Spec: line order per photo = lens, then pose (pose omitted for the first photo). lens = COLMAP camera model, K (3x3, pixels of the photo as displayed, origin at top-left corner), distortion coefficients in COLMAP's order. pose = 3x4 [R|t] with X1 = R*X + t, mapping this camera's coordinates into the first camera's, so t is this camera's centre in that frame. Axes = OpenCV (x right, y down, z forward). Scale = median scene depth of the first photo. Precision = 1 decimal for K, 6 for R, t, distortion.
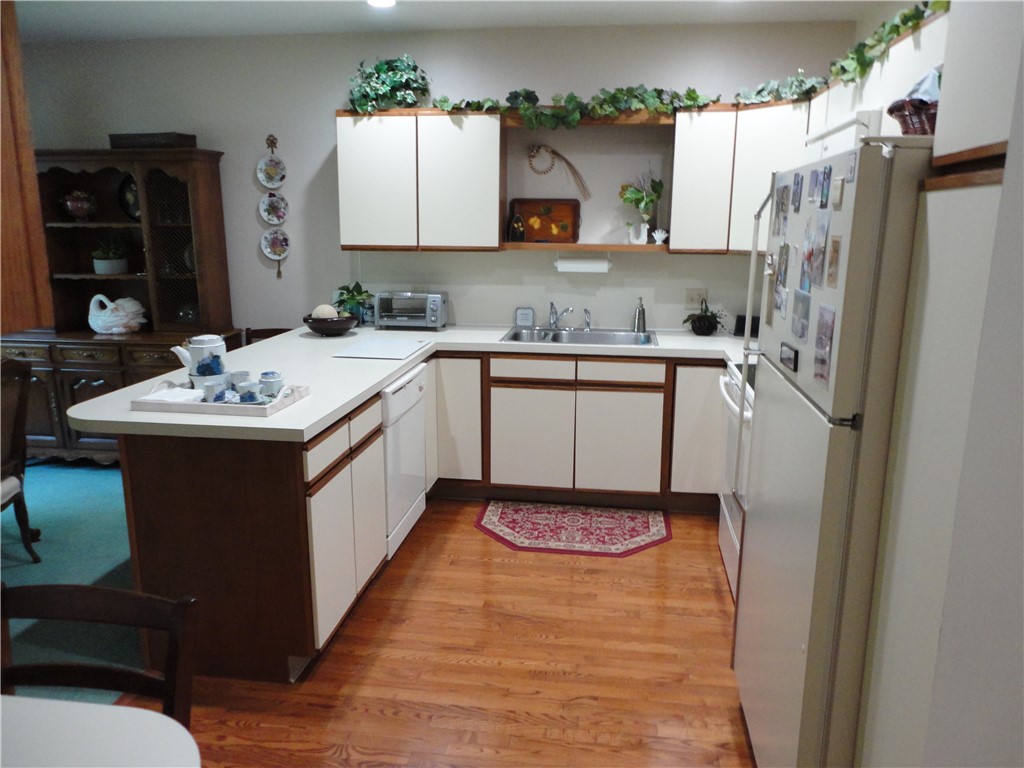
lens RADIAL K [[748.1, 0, 513.4], [0, 748.1, 384.7], [0, 0, 1]] dist [0.005972, 0.002562]
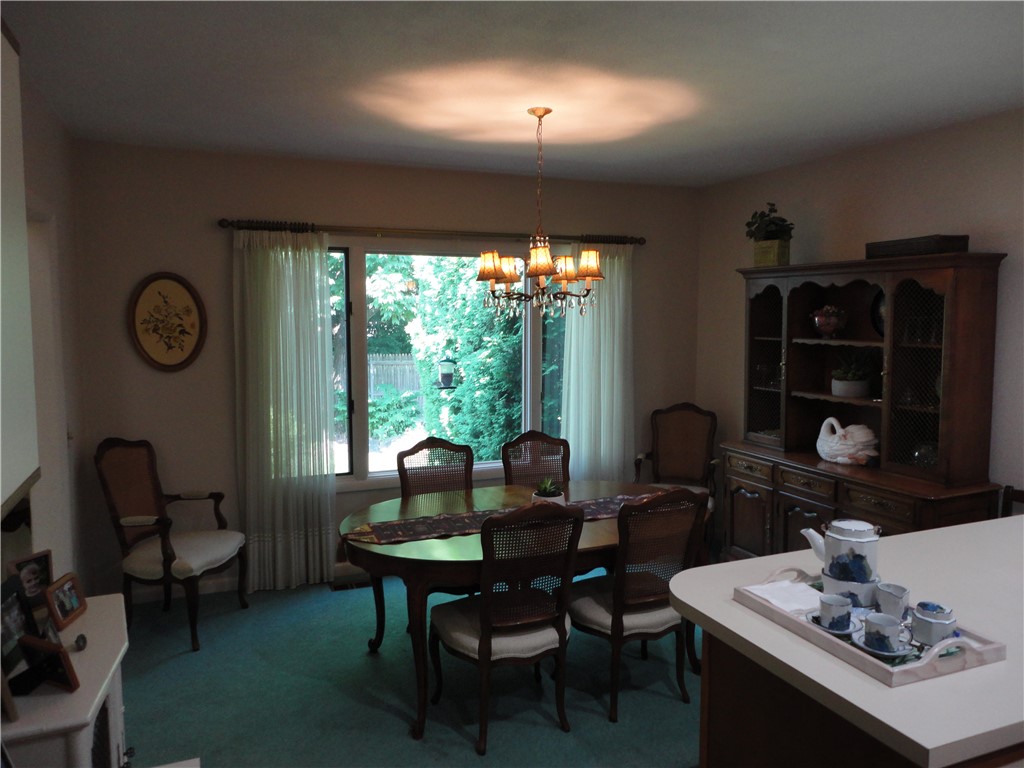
lens RADIAL K [[748.1, 0, 512.0], [0, 748.1, 383.8], [0, 0, 1]] dist [0.005972, 0.002562]
pose [[0.524324, 0.082329, -0.847529, 0.004285], [-0.187824, 0.981982, -0.020808, -0.071142], [0.830546, 0.170097, 0.530340, 0.203985]]
